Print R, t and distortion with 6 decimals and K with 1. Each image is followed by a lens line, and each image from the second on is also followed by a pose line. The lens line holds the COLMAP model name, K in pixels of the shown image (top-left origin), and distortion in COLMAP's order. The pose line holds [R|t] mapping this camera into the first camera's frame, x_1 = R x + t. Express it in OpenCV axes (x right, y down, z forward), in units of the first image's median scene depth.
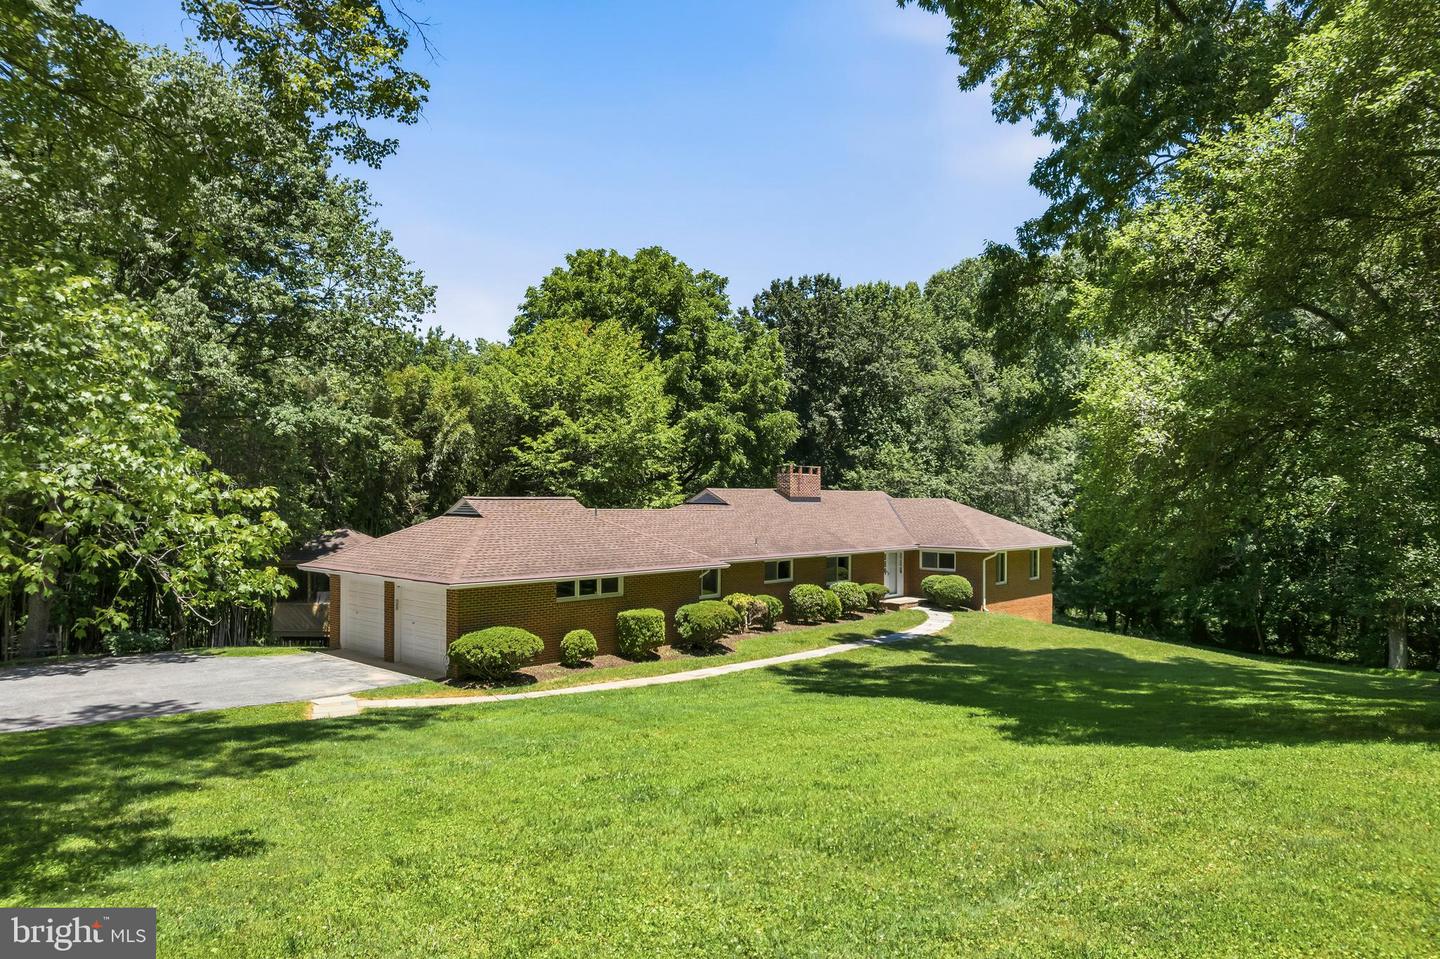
lens RADIAL K [[946.4, 0, 720.0], [0, 946.4, 479.5], [0, 0, 1]] dist [-0.083915, 0.045330]
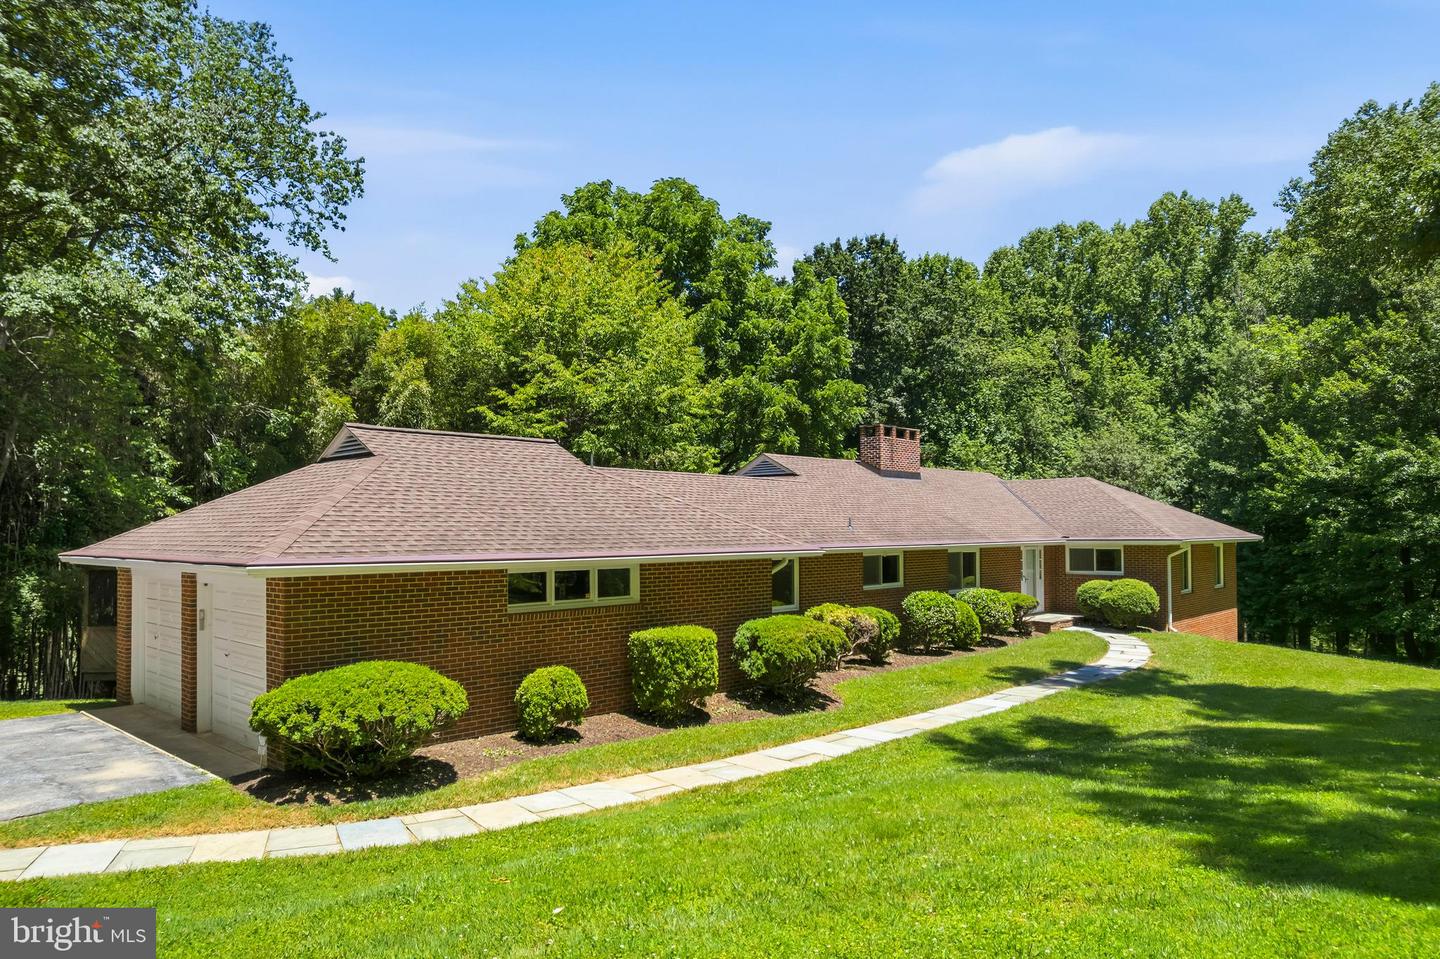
lens RADIAL K [[917.9, 0, 701.0], [0, 917.9, 508.7], [0, 0, 1]] dist [-0.060555, 0.001394]
pose [[0.999198, -0.014441, -0.037352, -0.031217], [0.014047, 0.999843, -0.010791, 0.050391], [0.037502, 0.010258, 0.999244, 0.317673]]
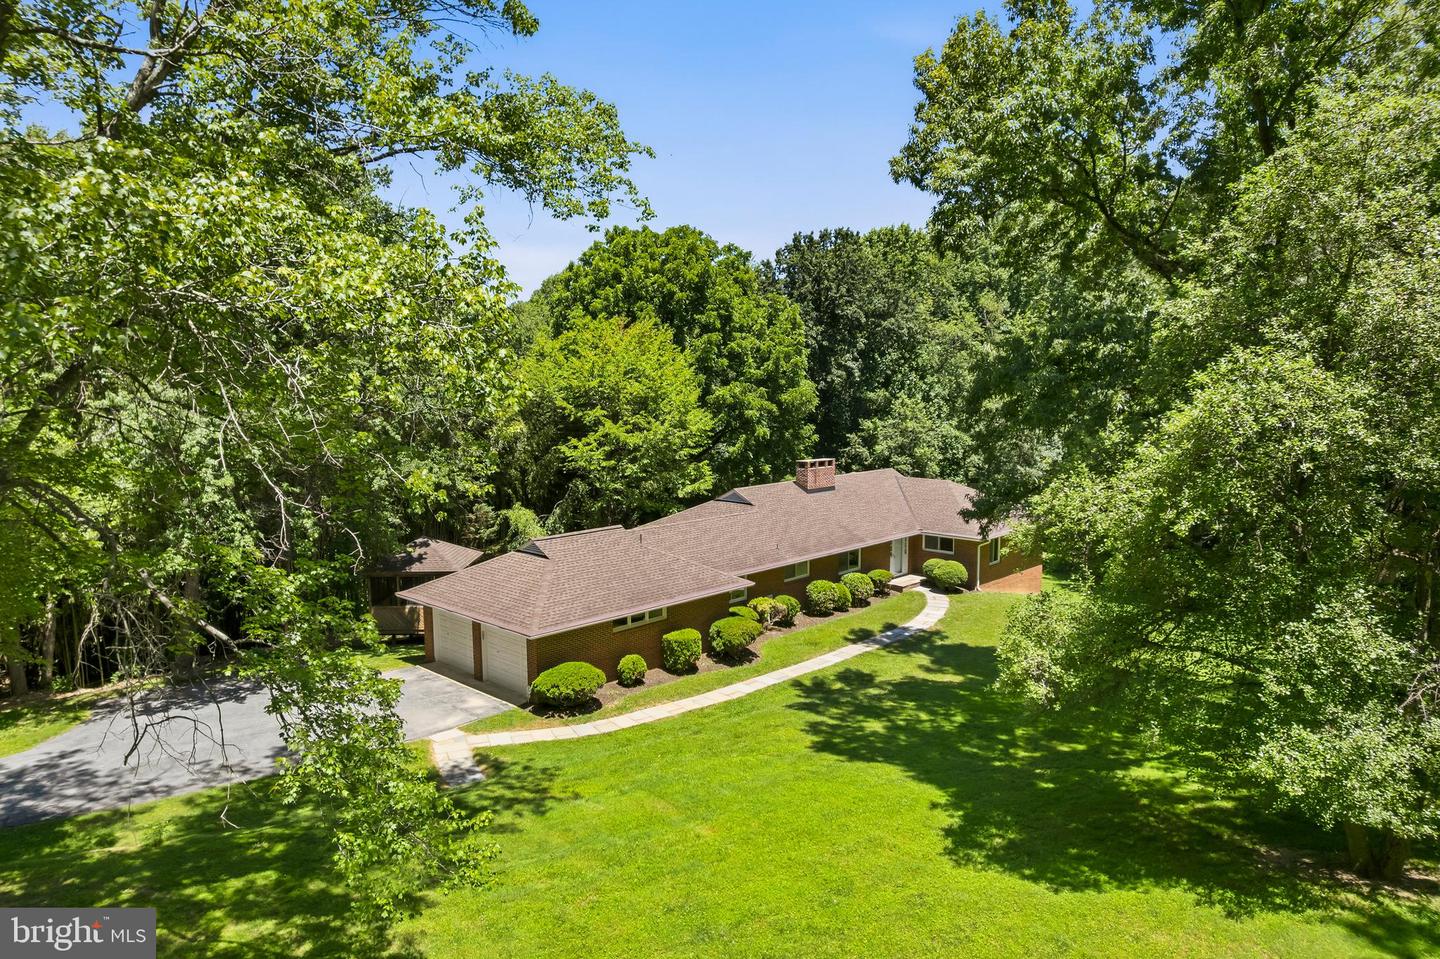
lens RADIAL K [[946.4, 0, 720.0], [0, 946.4, 479.5], [0, 0, 1]] dist [-0.083915, 0.045330]
pose [[0.999678, -0.004021, -0.025060, -0.002216], [0.007488, 0.990147, 0.139828, -0.147303], [0.024250, -0.139971, 0.989859, -0.111699]]
